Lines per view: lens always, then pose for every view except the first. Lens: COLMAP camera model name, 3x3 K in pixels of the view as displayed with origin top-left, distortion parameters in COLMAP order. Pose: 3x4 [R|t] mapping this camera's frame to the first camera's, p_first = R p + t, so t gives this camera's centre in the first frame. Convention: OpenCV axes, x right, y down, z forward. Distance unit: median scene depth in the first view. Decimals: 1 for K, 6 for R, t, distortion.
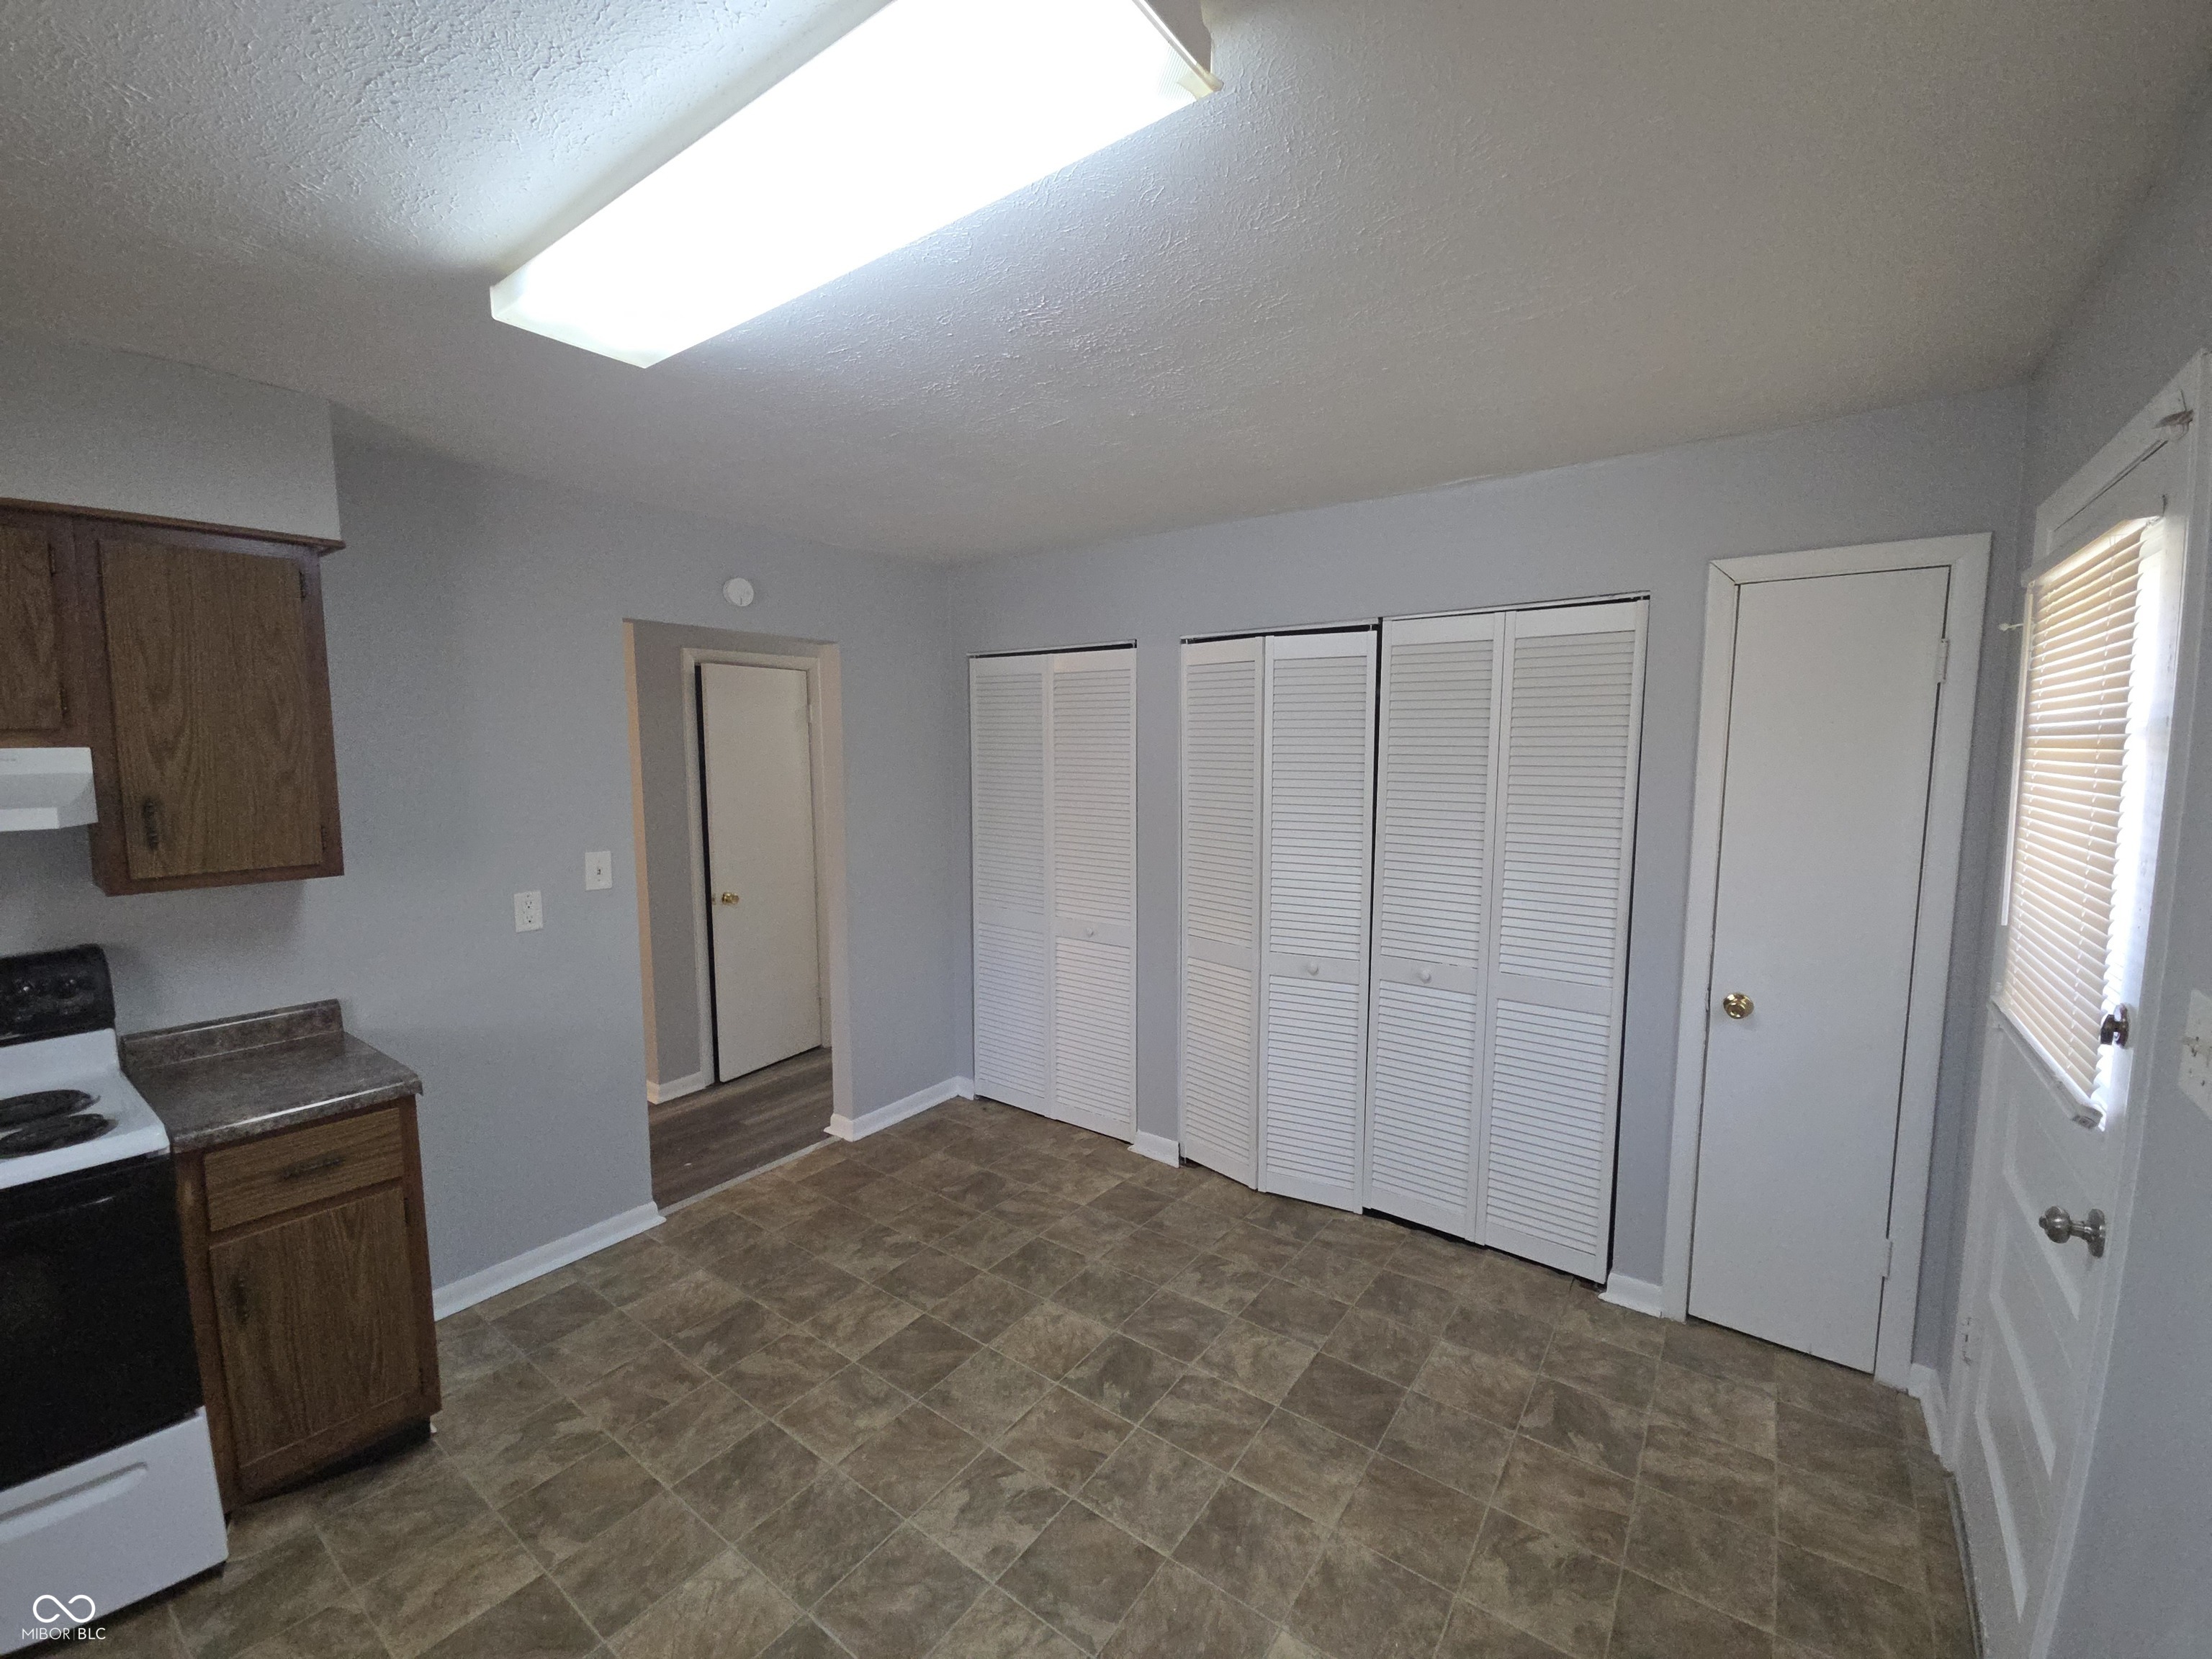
lens RADIAL K [[894.2, 0, 1116.2], [0, 894.2, 828.0], [0, 0, 1]] dist [0.002810, -0.002561]
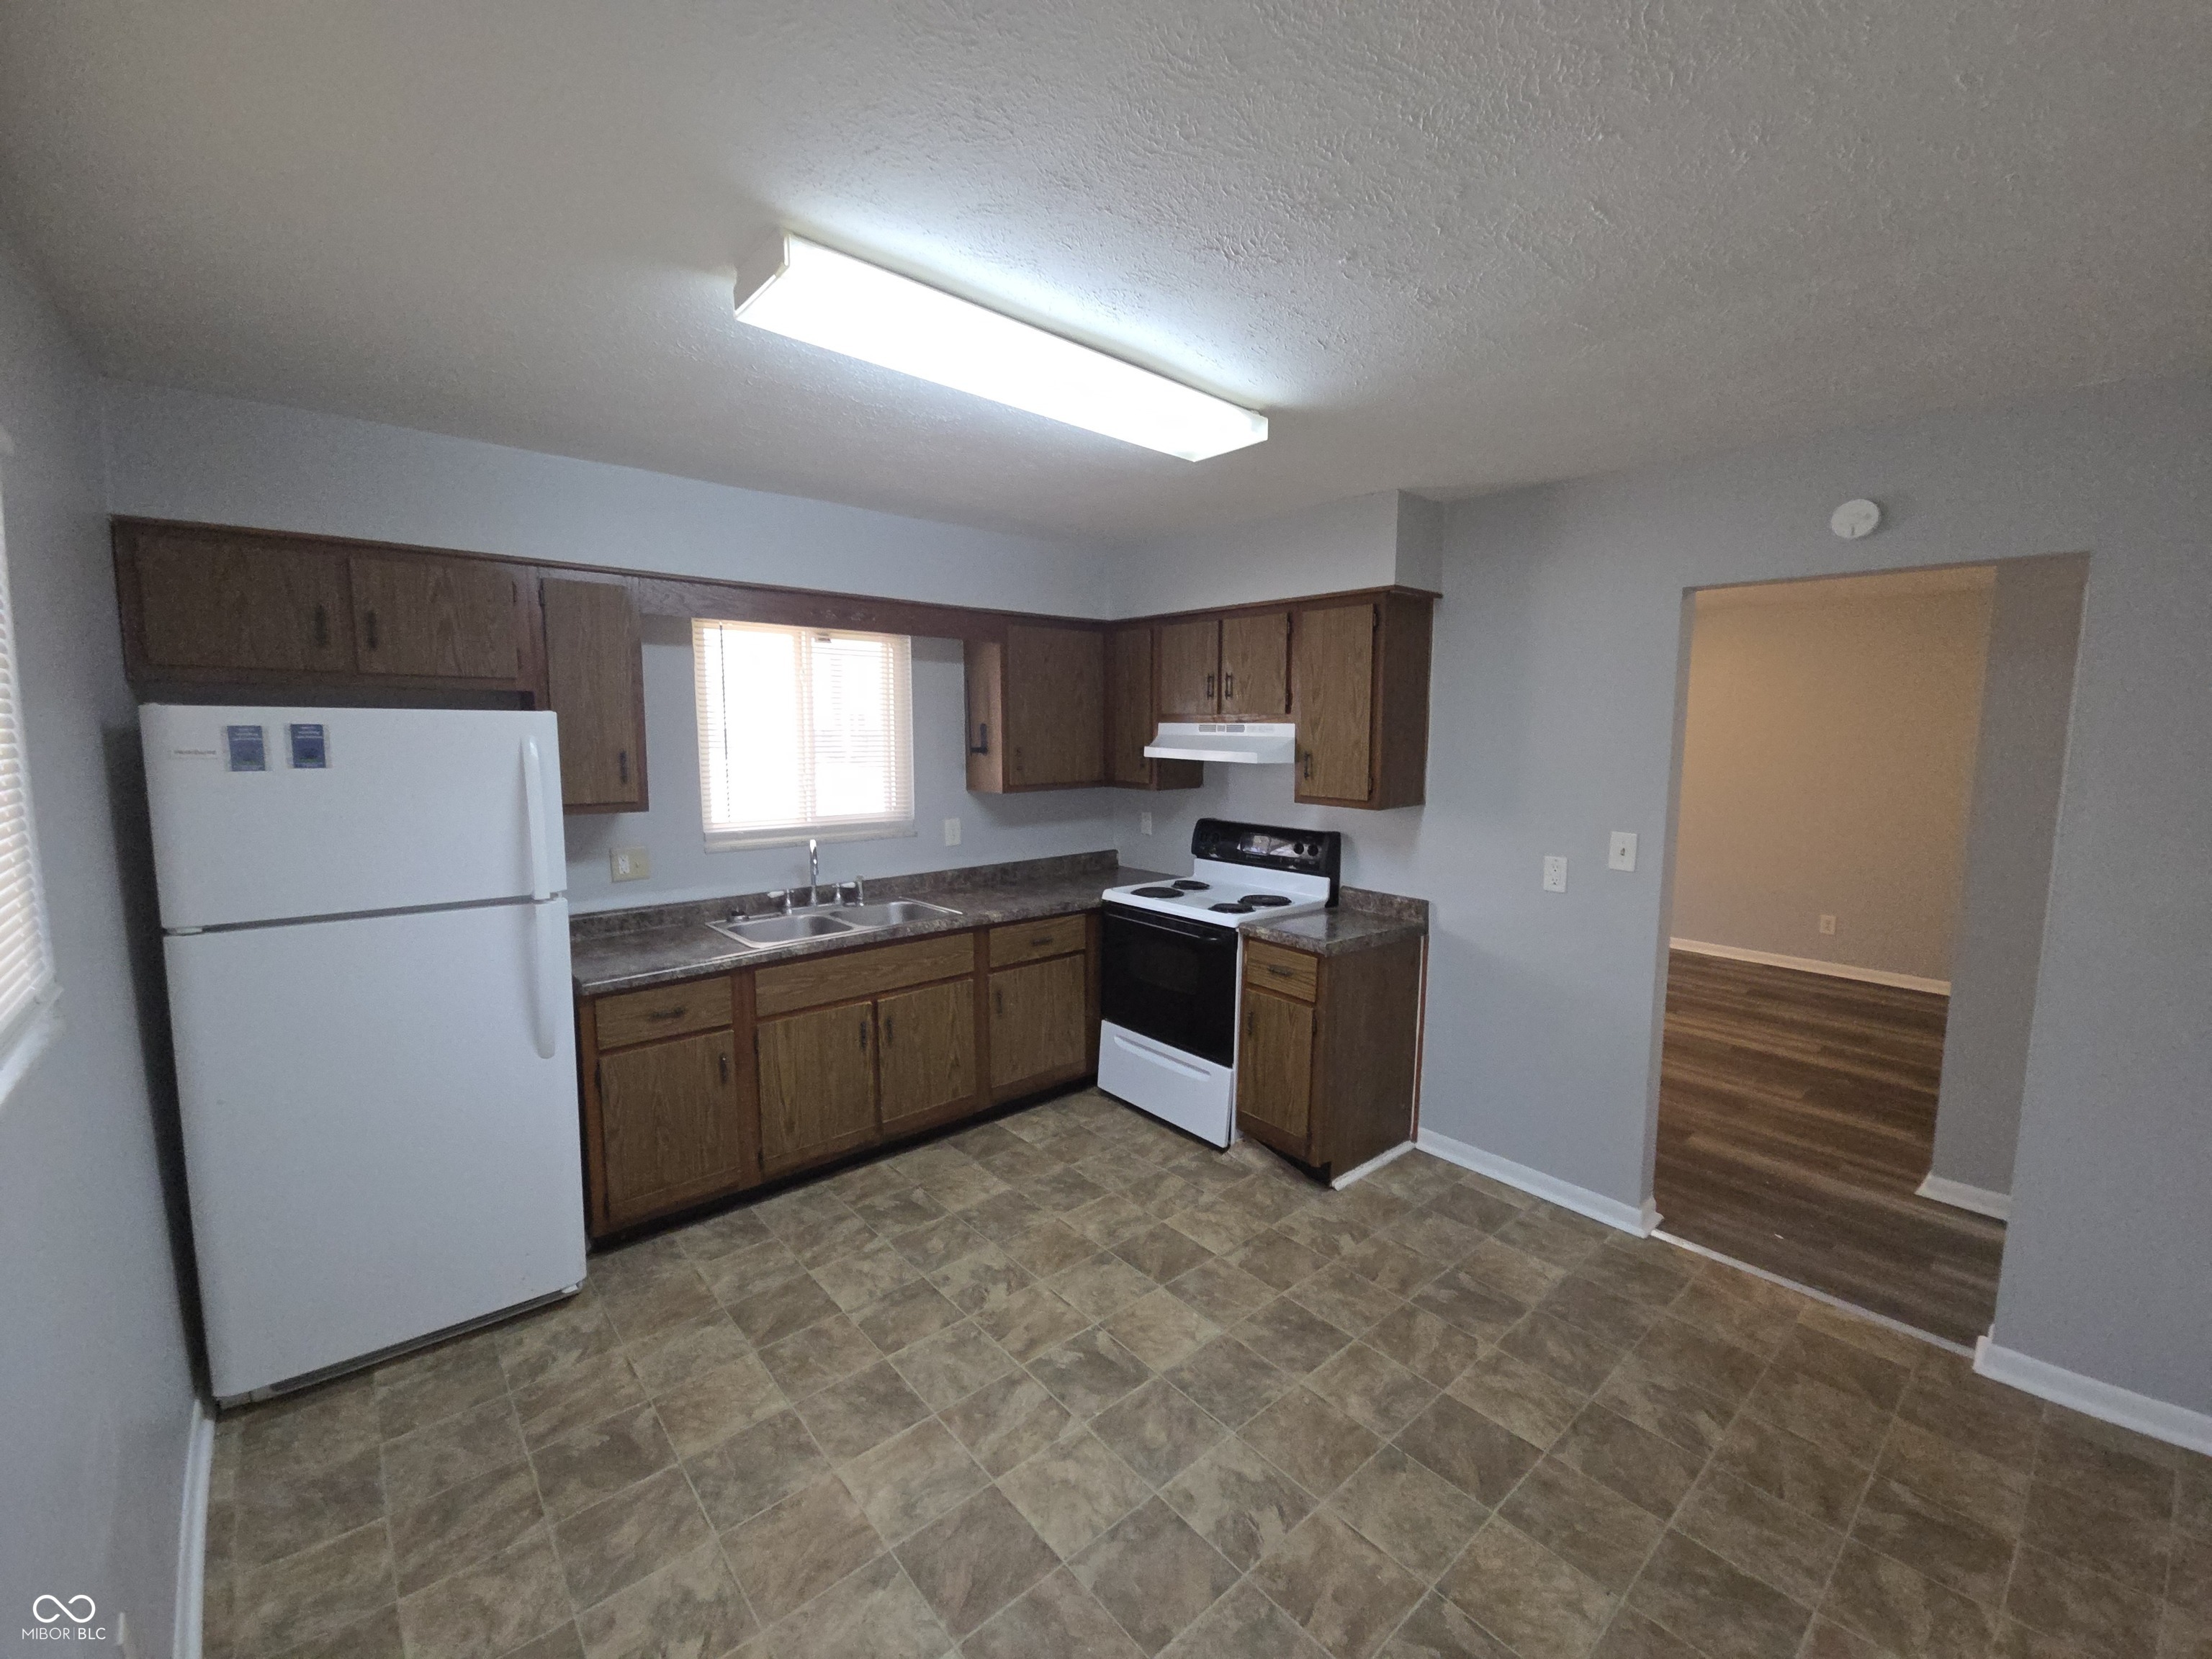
lens RADIAL K [[894.2, 0, 1111.5], [0, 894.2, 826.0], [0, 0, 1]] dist [0.002810, -0.002561]
pose [[-0.226988, 0.113764, -0.967230, 0.721962], [-0.096014, 0.985702, 0.138469, -0.089385], [0.969153, 0.124298, -0.212820, 0.928261]]
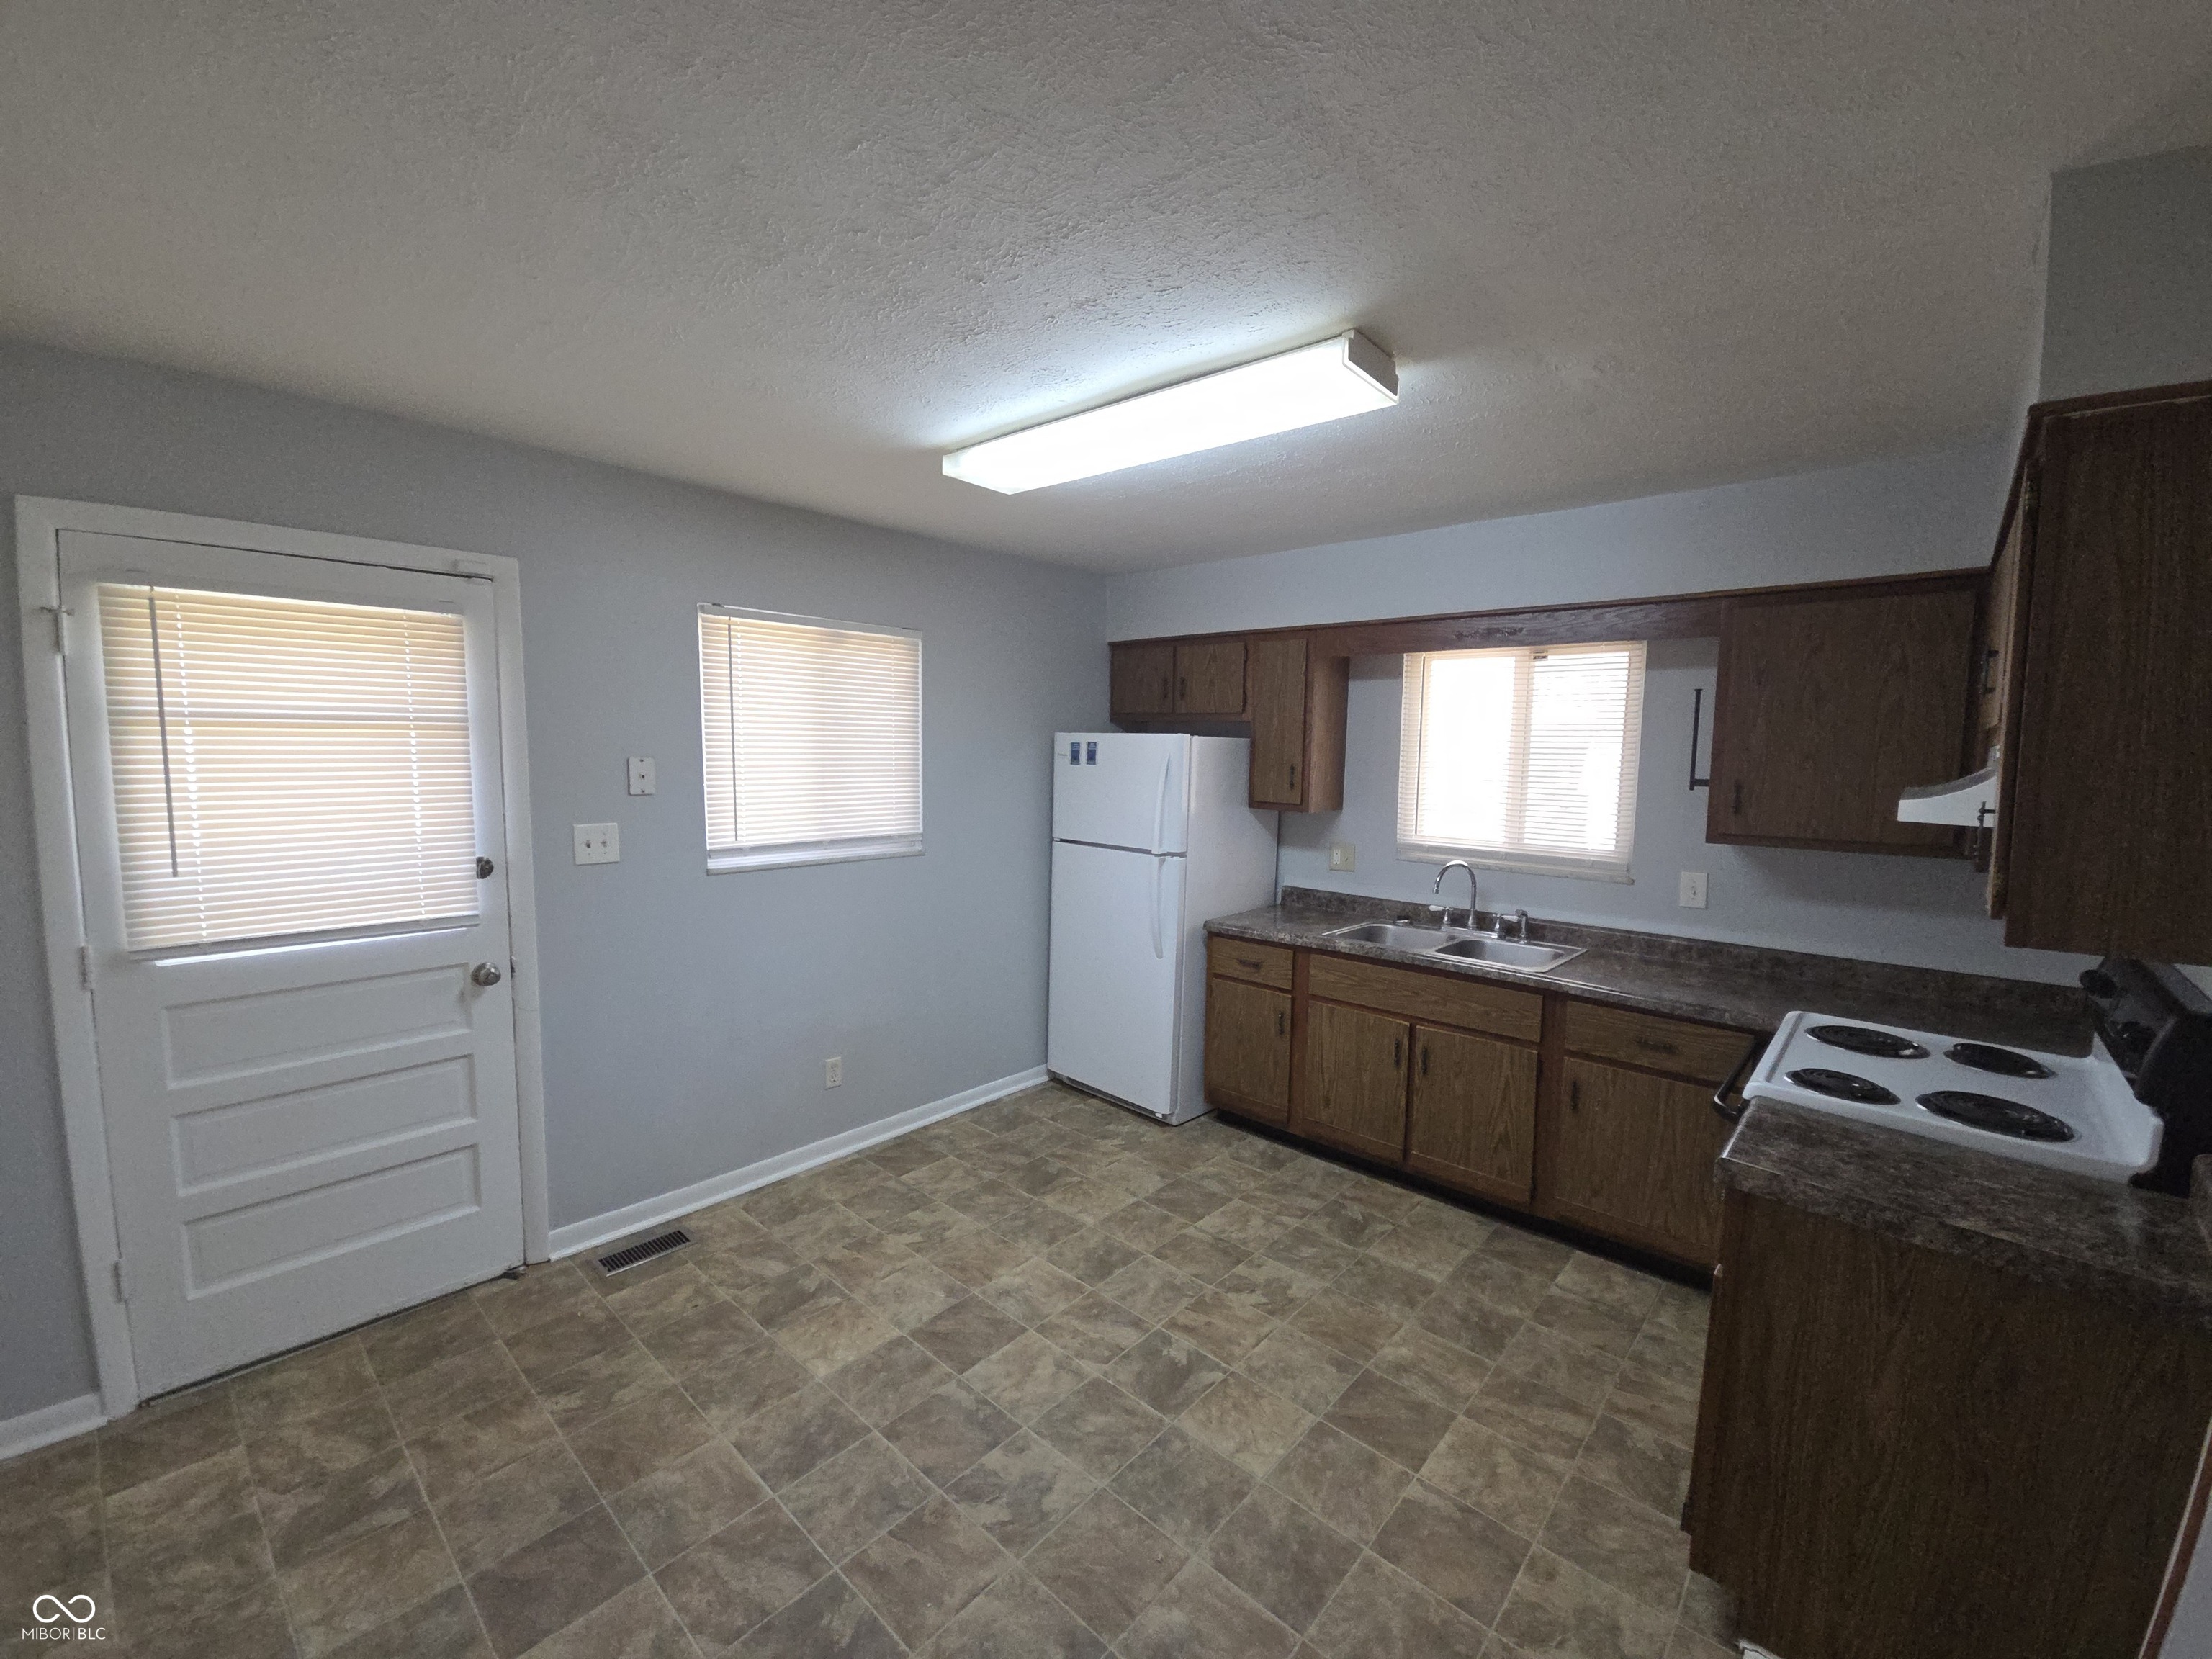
lens RADIAL K [[894.2, 0, 1119.8], [0, 894.2, 825.6], [0, 0, 1]] dist [0.002810, -0.002561]
pose [[-0.994928, -0.019500, 0.098683, -0.317353], [-0.000988, 0.982876, 0.184266, -0.153636], [-0.100586, 0.183234, -0.977910, 1.740090]]
